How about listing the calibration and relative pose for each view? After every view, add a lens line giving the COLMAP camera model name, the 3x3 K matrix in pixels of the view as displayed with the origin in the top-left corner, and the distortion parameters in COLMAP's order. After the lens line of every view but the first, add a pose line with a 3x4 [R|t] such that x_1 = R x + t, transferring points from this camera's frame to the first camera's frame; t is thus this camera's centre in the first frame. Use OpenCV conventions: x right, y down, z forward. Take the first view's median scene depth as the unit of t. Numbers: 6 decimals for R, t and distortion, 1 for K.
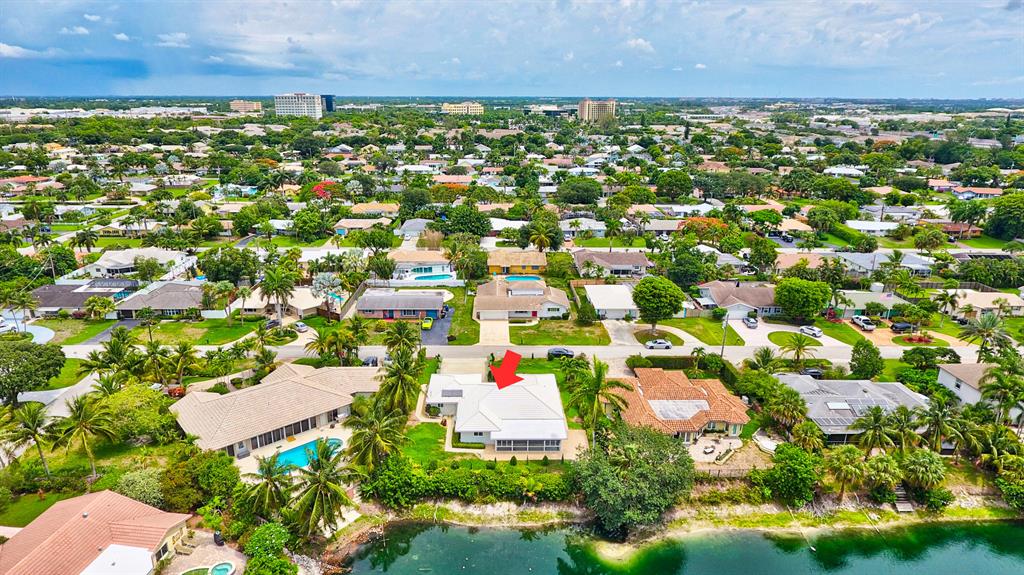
lens RADIAL K [[600.7, 0, 502.3], [0, 600.7, 288.3], [0, 0, 1]] dist [0.002465, -0.004378]
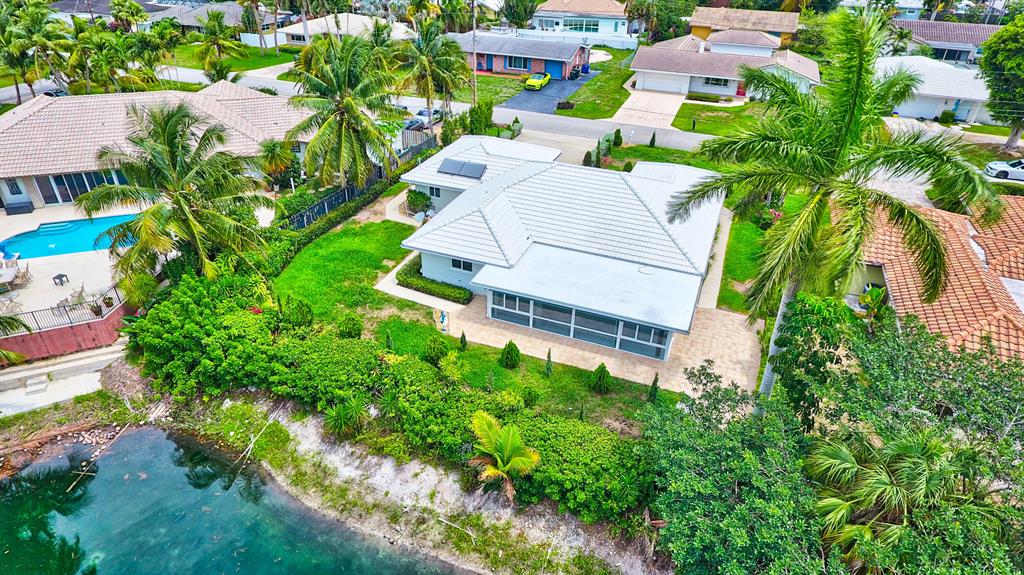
lens RADIAL K [[600.7, 0, 502.3], [0, 600.7, 288.3], [0, 0, 1]] dist [0.002465, -0.004378]
pose [[0.919172, 0.214941, -0.330035, 0.105228], [-0.127416, 0.955176, 0.267214, 0.138503], [0.372677, -0.203564, 0.905358, 0.605476]]
